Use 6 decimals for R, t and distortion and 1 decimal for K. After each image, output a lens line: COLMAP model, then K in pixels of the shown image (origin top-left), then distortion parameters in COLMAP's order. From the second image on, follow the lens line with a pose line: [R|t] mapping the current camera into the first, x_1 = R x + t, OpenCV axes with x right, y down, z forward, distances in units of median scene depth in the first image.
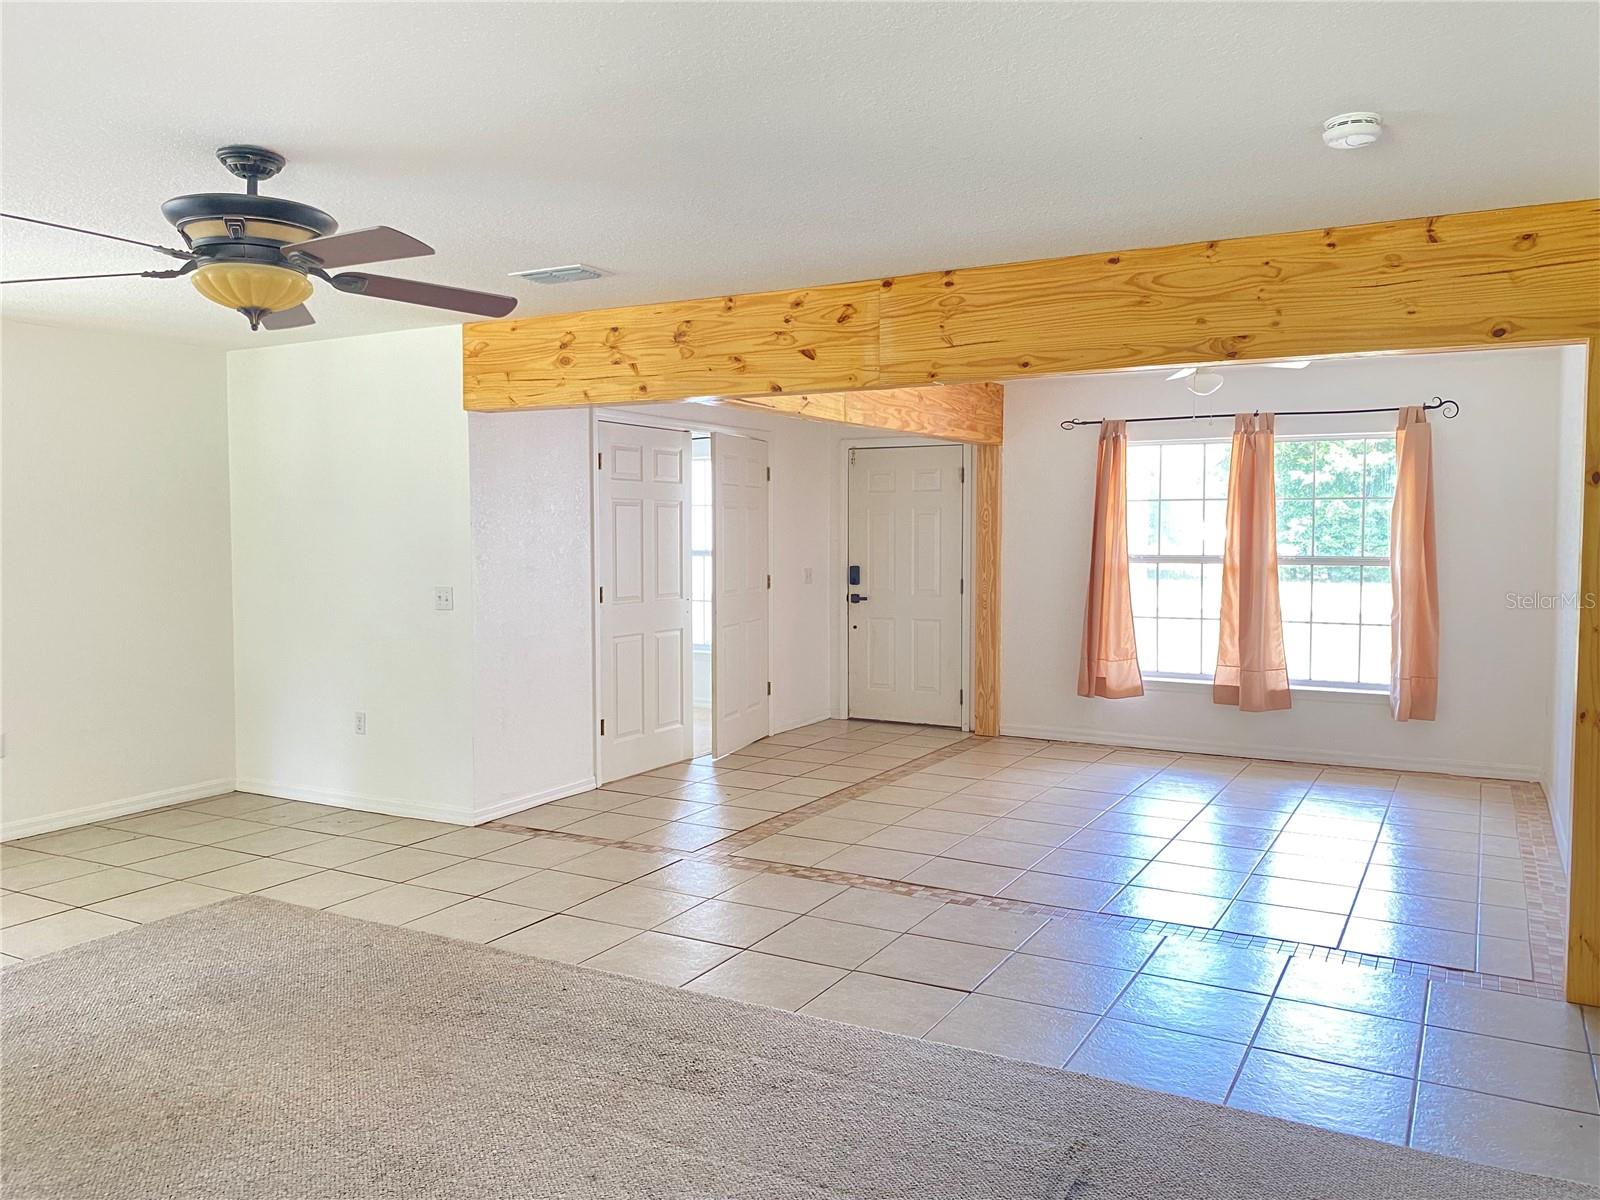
lens RADIAL K [[1215.5, 0, 795.1], [0, 1215.5, 608.4], [0, 0, 1]] dist [0.030680, -0.023952]
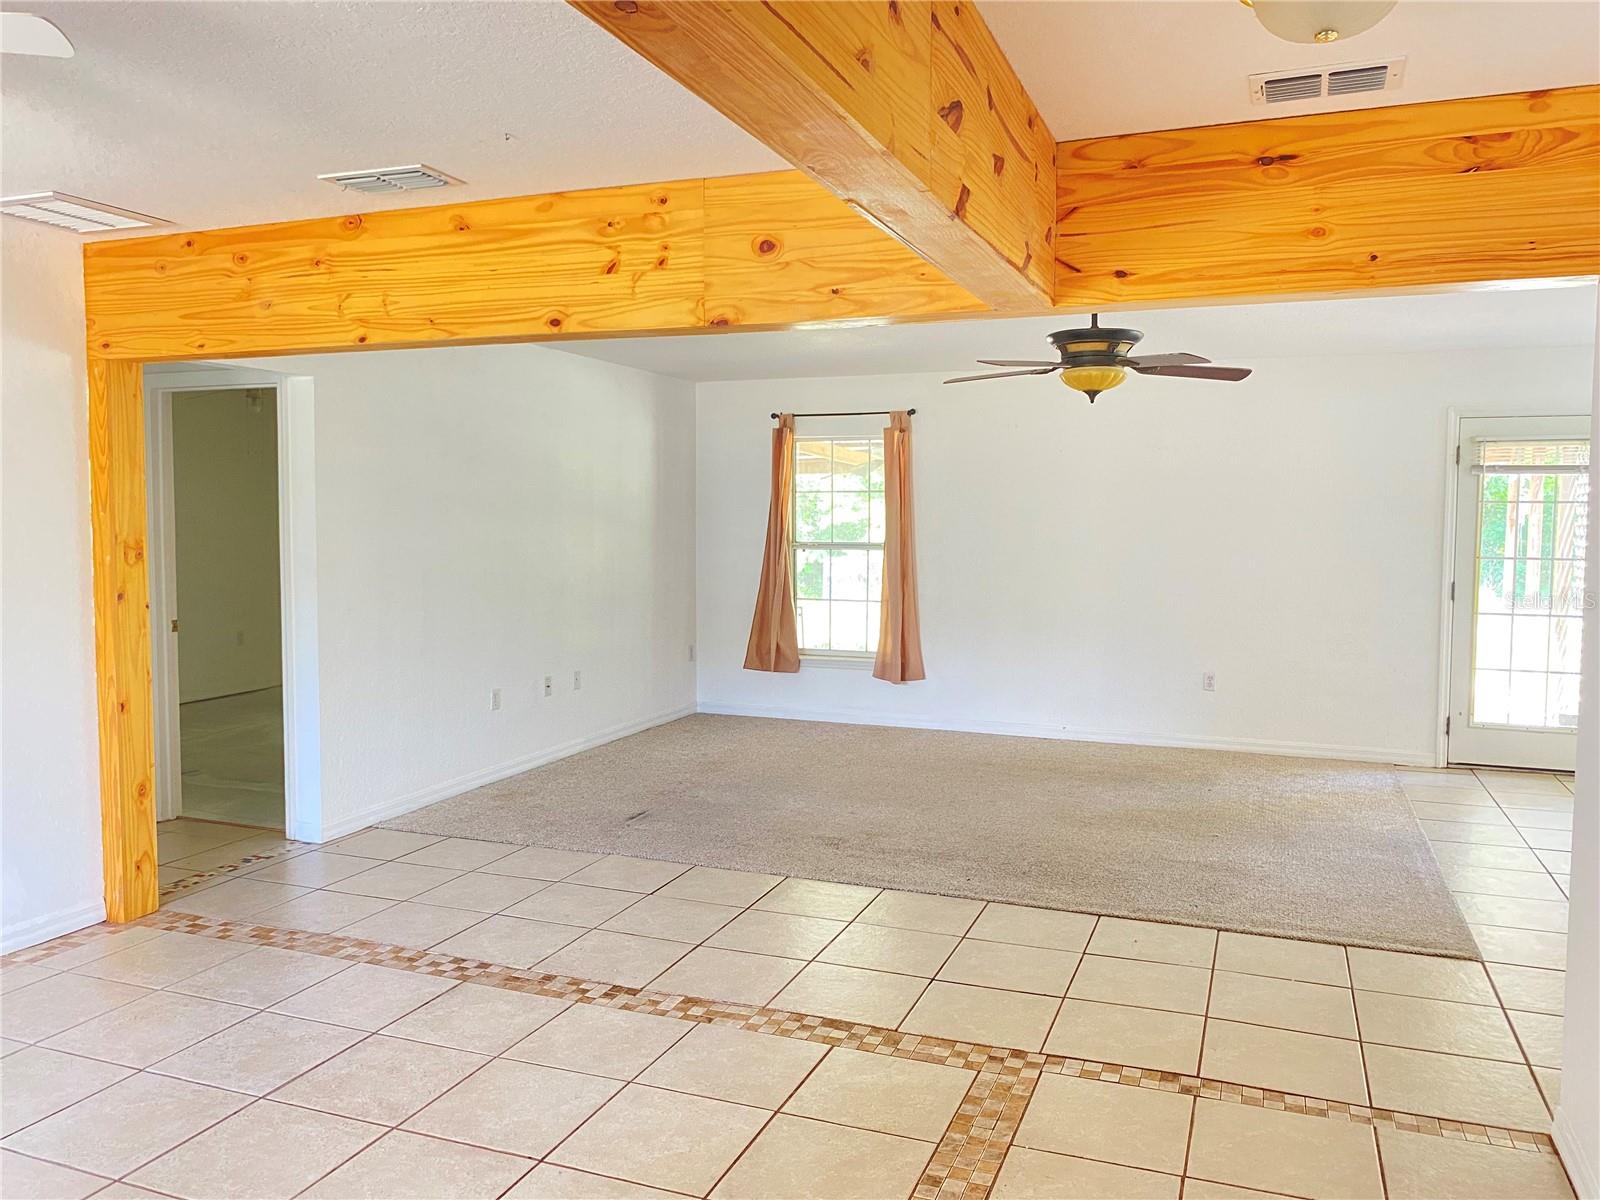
lens RADIAL K [[1215.5, 0, 804.8], [0, 1215.5, 595.2], [0, 0, 1]] dist [0.030680, -0.023952]
pose [[-0.989570, 0.005889, -0.143930, 0.124345], [-0.013634, 0.990850, 0.134278, -0.117437], [0.143404, 0.134840, -0.980435, 1.658364]]
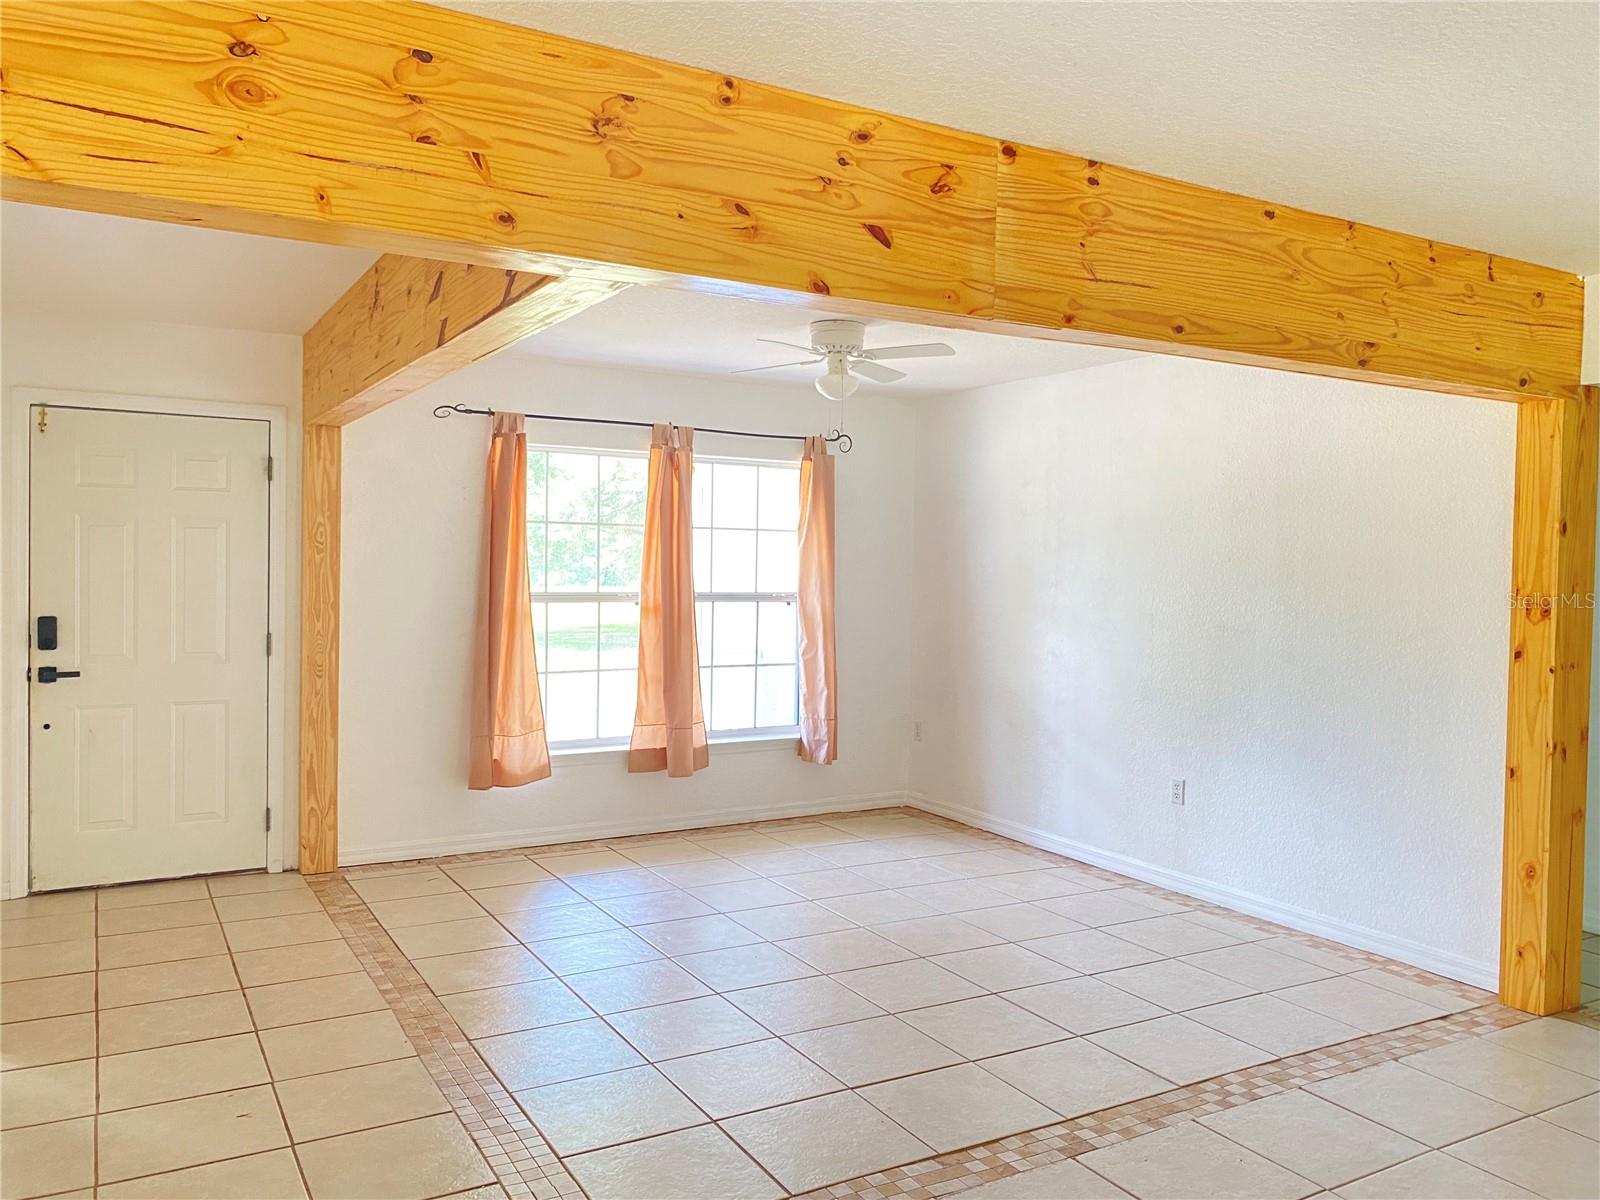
lens RADIAL K [[1215.5, 0, 802.4], [0, 1215.5, 588.2], [0, 0, 1]] dist [0.030680, -0.023952]
pose [[0.507198, -0.008935, 0.861783, -0.456277], [0.040682, 0.999080, -0.013585, -0.045946], [-0.860869, 0.041949, 0.507095, 0.738092]]
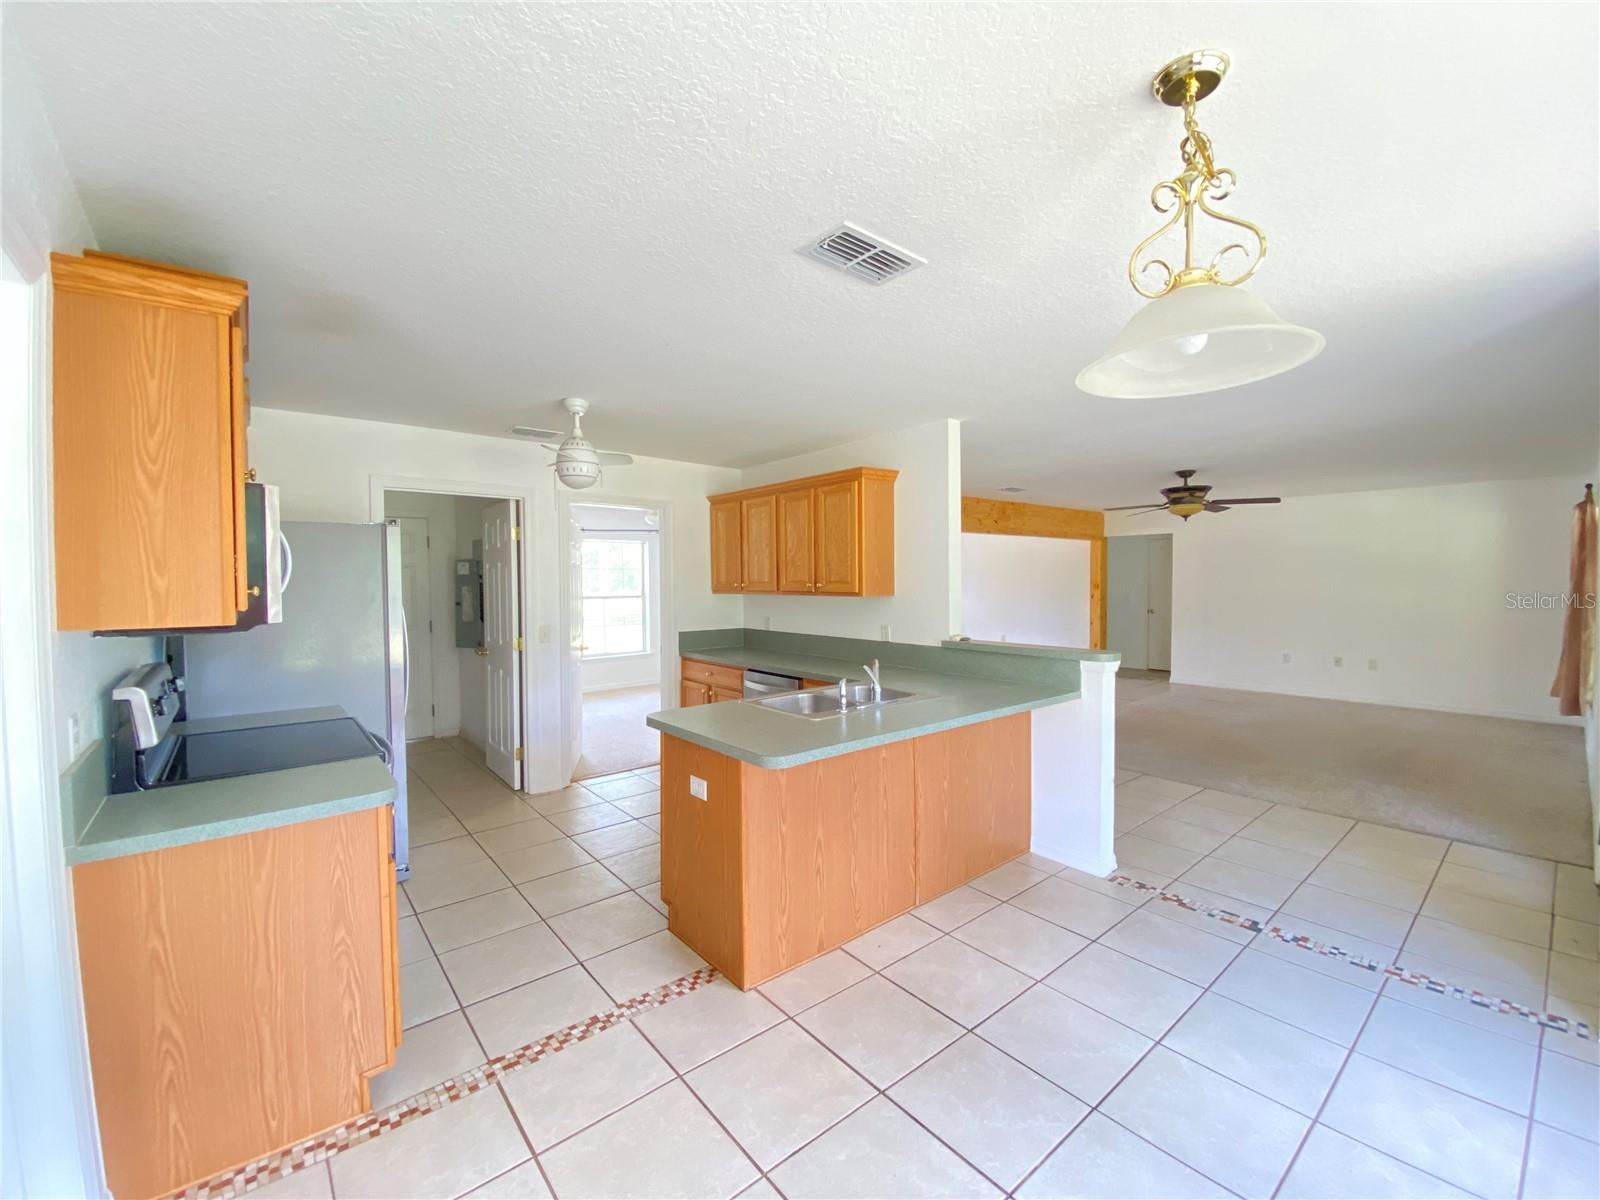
lens RADIAL K [[659.6, 0, 795.4], [0, 659.6, 592.1], [0, 0, 1]] dist [-0.000009, -0.000119]
pose [[0.356457, -0.029622, 0.933842, -1.630609], [0.065637, 0.997822, 0.006597, -0.077711], [-0.932003, 0.058943, 0.357625, 0.860596]]
